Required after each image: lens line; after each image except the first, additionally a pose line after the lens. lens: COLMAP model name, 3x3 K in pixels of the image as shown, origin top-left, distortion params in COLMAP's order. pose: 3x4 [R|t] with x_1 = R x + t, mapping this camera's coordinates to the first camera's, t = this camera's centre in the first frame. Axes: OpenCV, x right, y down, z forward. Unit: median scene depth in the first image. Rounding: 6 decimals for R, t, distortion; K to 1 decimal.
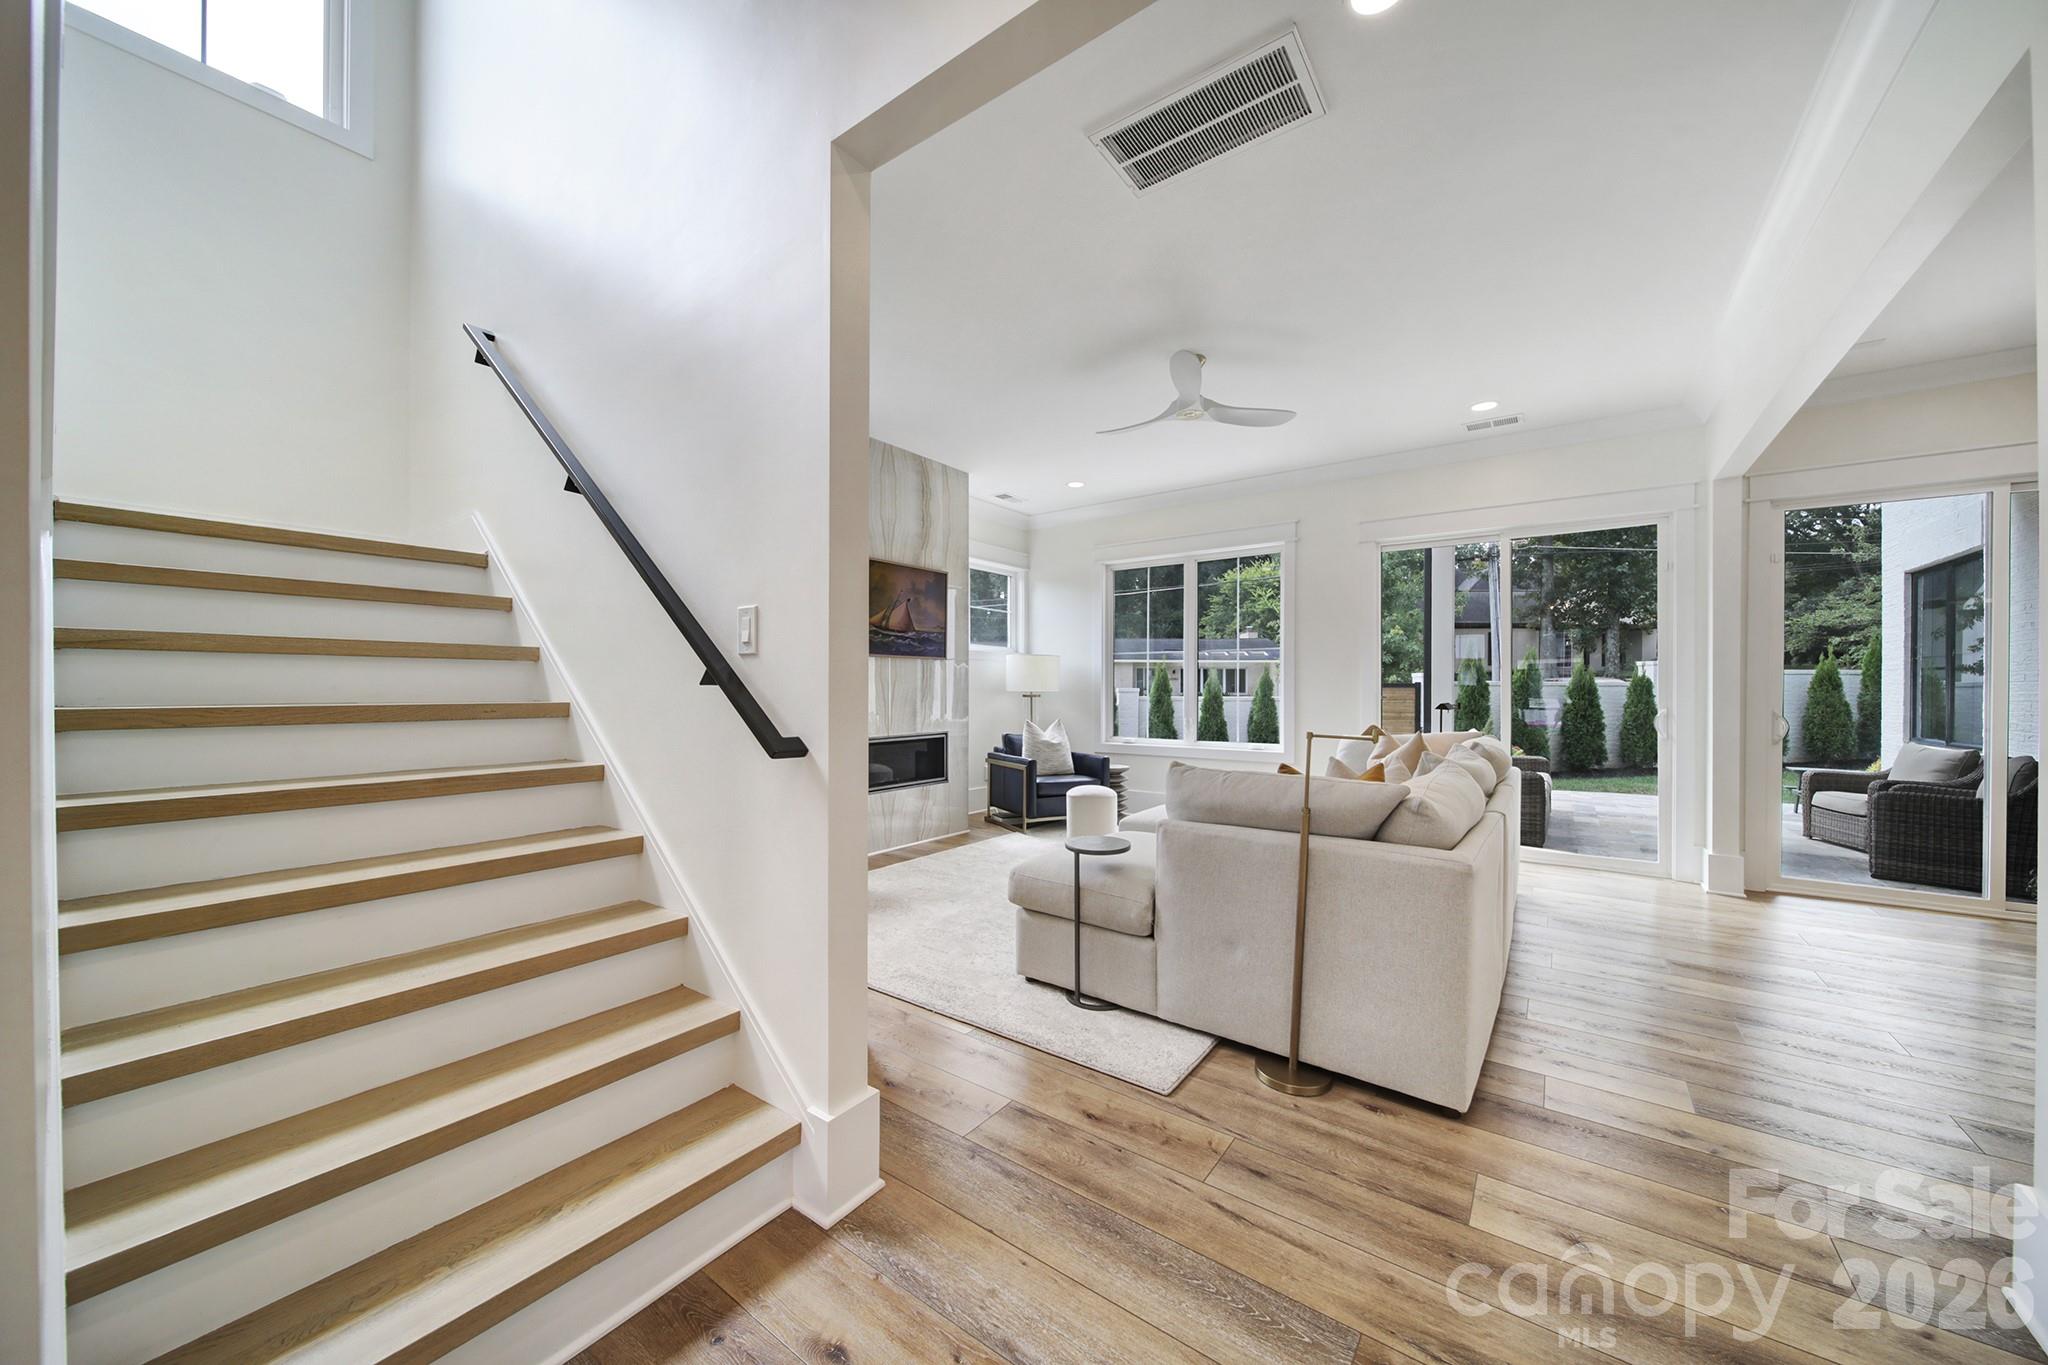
lens RADIAL K [[720.1, 0, 1024.0], [0, 720.1, 682.5], [0, 0, 1]] dist [0.000775, -0.000031]
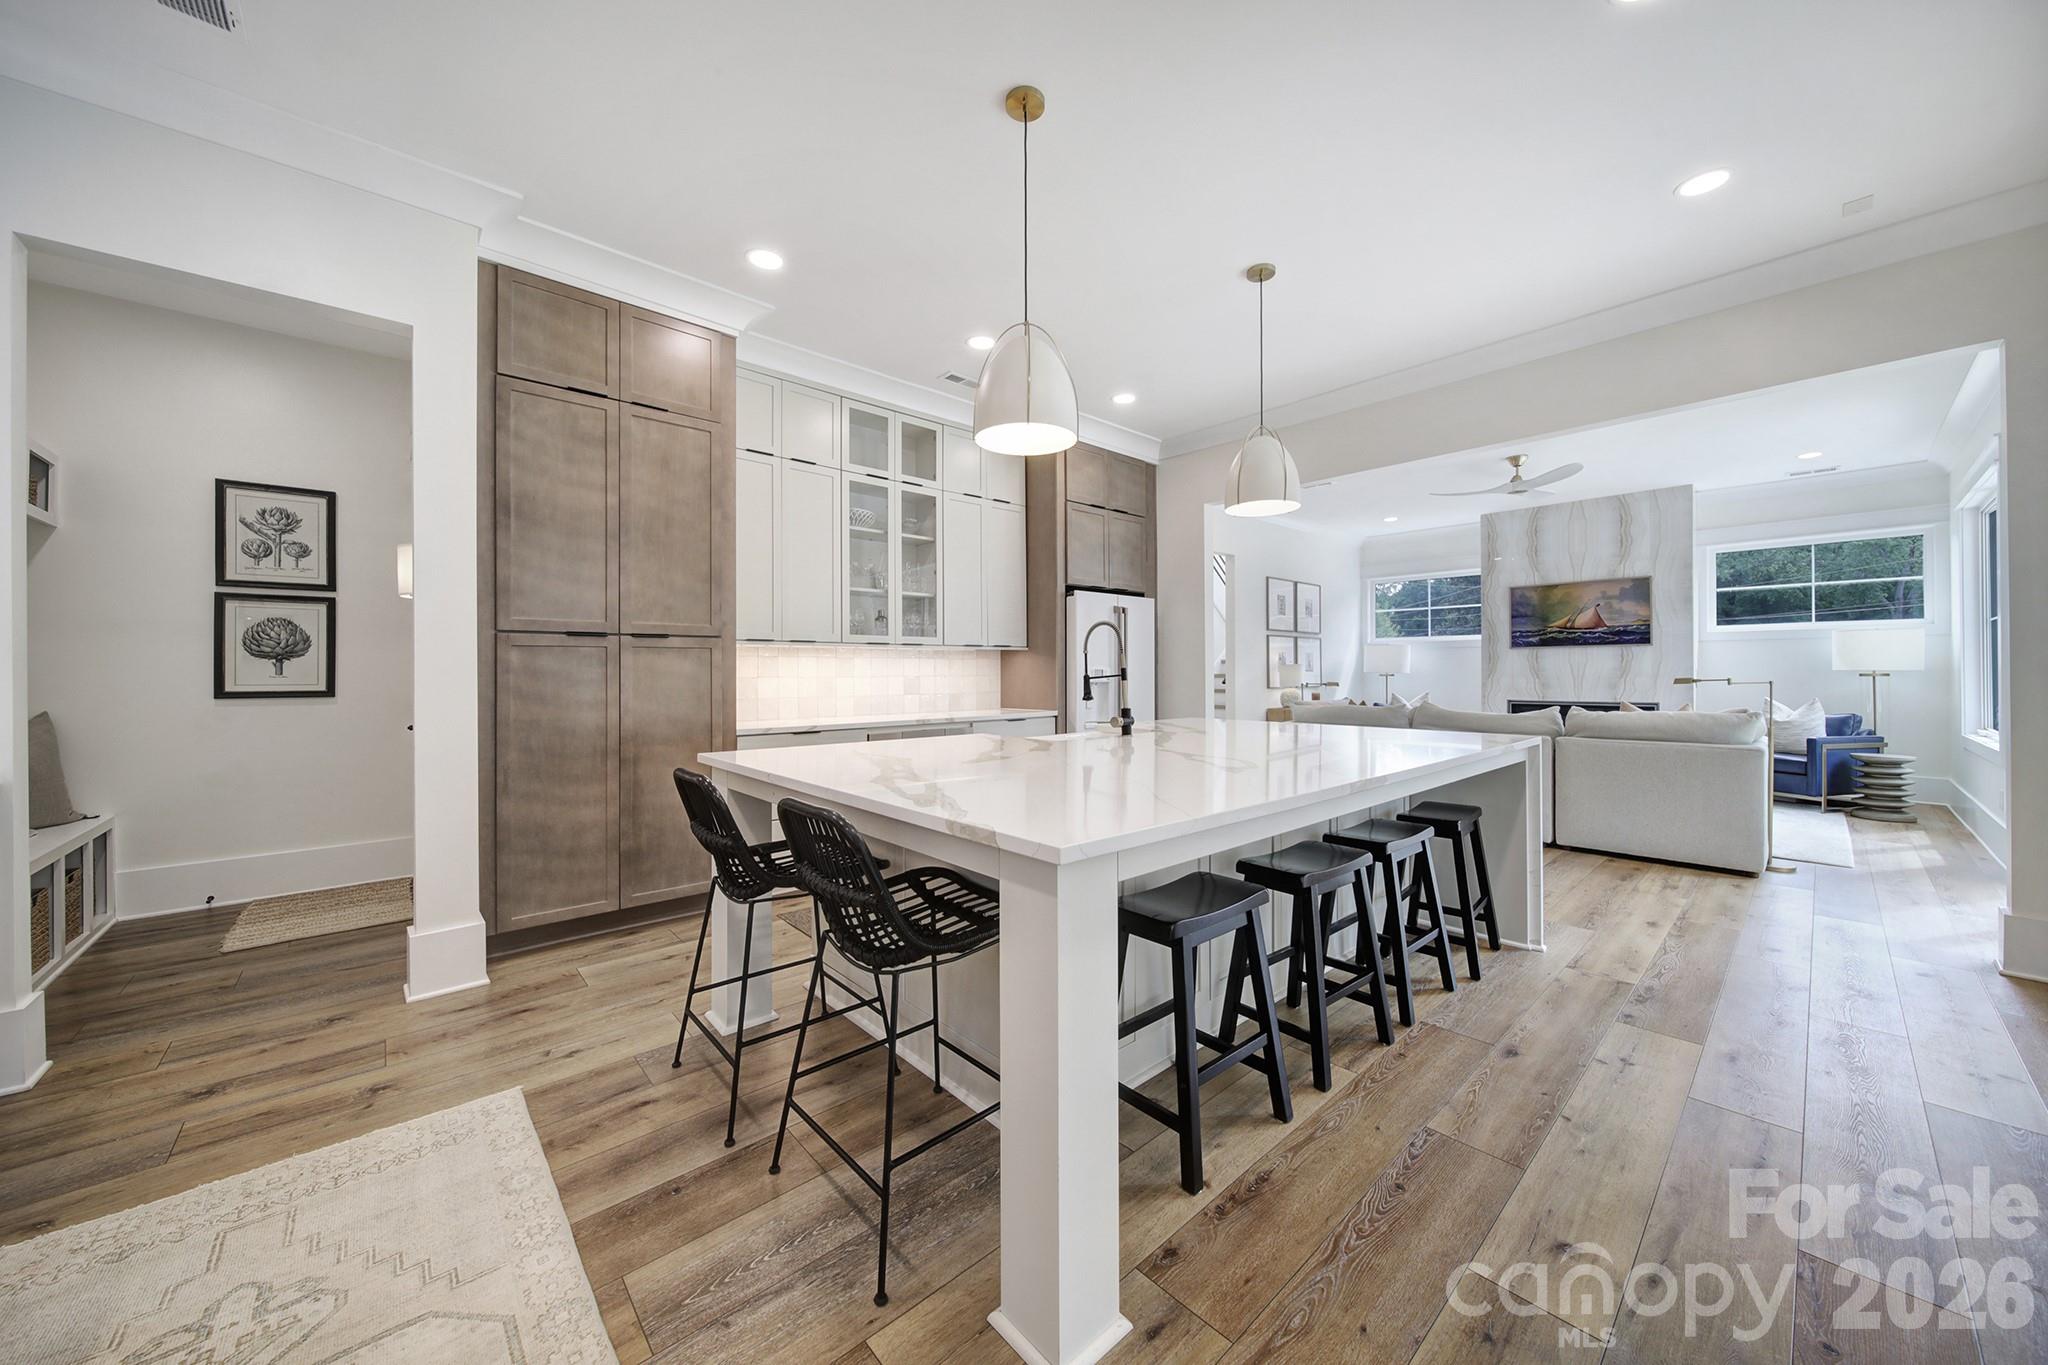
lens RADIAL K [[715.2, 0, 1023.8], [0, 715.2, 671.6], [0, 0, 1]] dist [-0.004642, -0.000269]
pose [[-0.208603, -0.005312, -0.977986, 1.223952], [0.009551, 0.999926, -0.007469, 0.012208], [0.977954, -0.010899, -0.208537, 0.169986]]
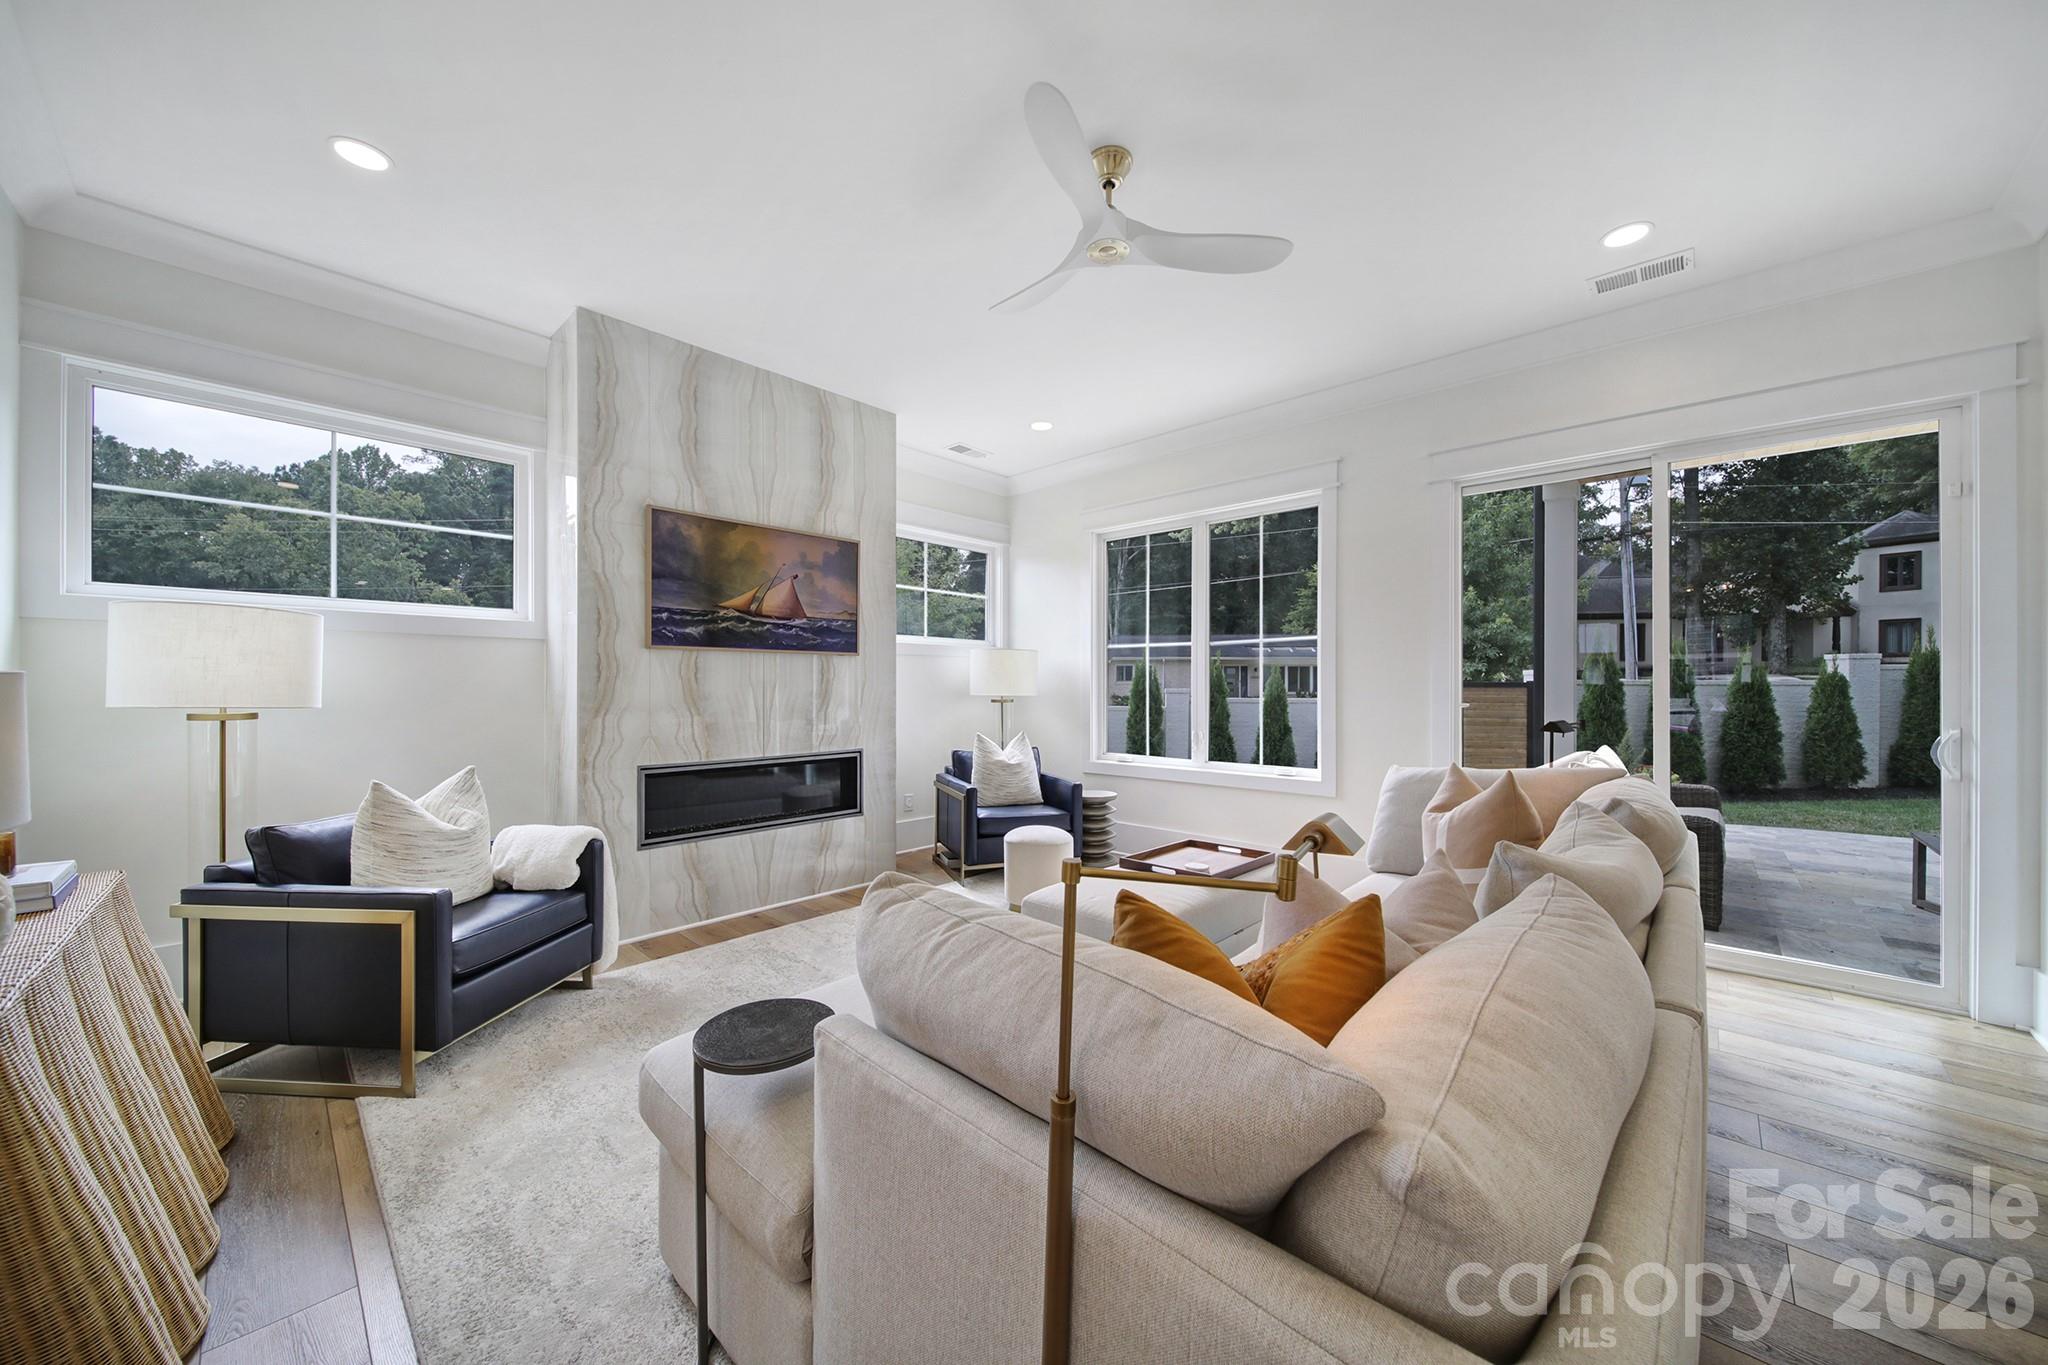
lens RADIAL K [[721.0, 0, 1024.0], [0, 721.0, 682.5], [0, 0, 1]] dist [-0.001944, -0.000117]
pose [[0.993099, -0.001923, -0.117259, 0.143546], [0.002139, 0.999996, 0.001715, -0.003525], [0.117255, -0.001954, 0.993100, 0.237074]]
